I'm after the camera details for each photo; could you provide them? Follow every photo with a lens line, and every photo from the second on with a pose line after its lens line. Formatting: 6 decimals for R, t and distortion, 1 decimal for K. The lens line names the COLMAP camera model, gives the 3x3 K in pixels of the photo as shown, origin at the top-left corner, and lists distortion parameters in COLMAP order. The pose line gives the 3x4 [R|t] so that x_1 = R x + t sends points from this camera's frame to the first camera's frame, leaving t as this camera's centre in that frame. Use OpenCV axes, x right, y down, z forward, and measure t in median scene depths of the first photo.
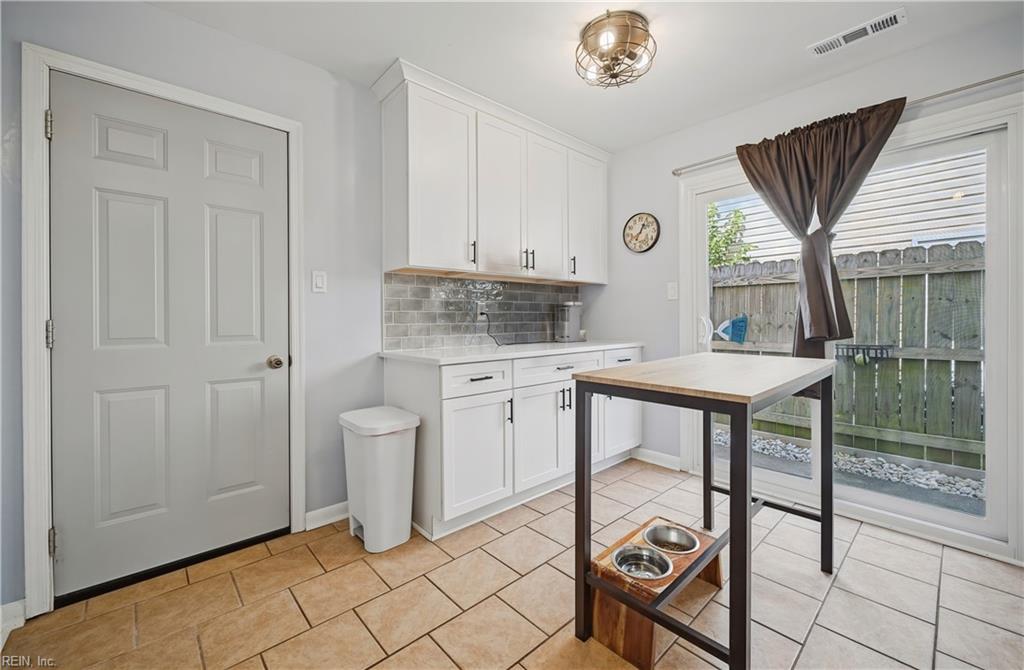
lens RADIAL K [[407.6, 0, 519.6], [0, 407.6, 322.3], [0, 0, 1]] dist [-0.000496, 0.000084]
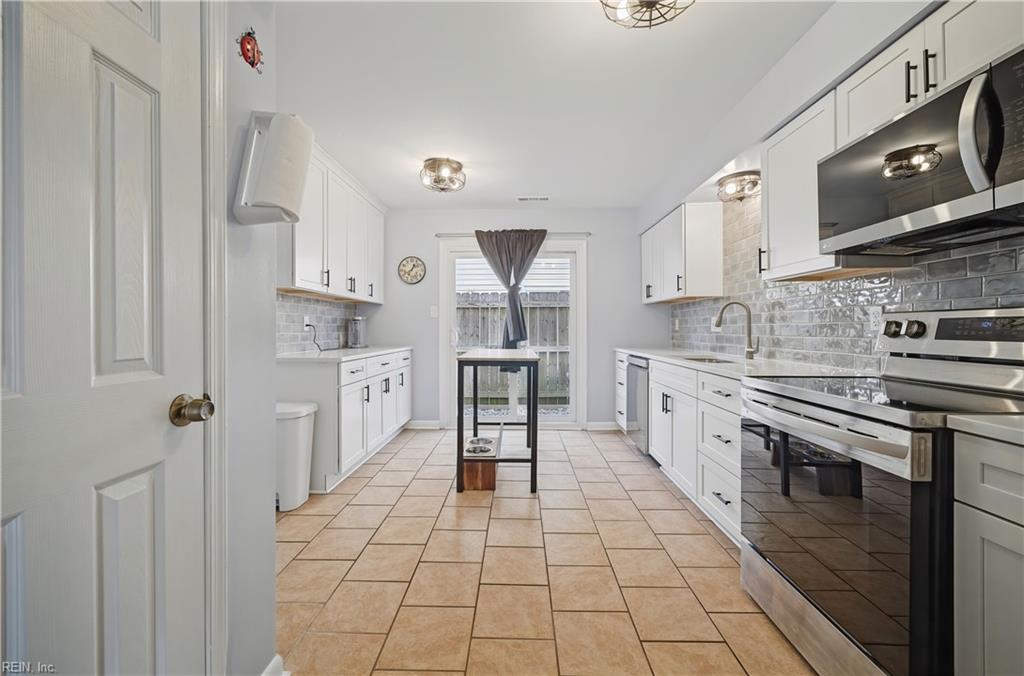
lens RADIAL K [[400.2, 0, 509.9], [0, 400.2, 331.4], [0, 0, 1]] dist [0.000296, -0.000492]
pose [[0.697257, -0.001222, 0.716820, -0.605445], [0.008370, 0.999944, -0.006437, 0.011085], [-0.716772, 0.010488, 0.697229, -0.296420]]
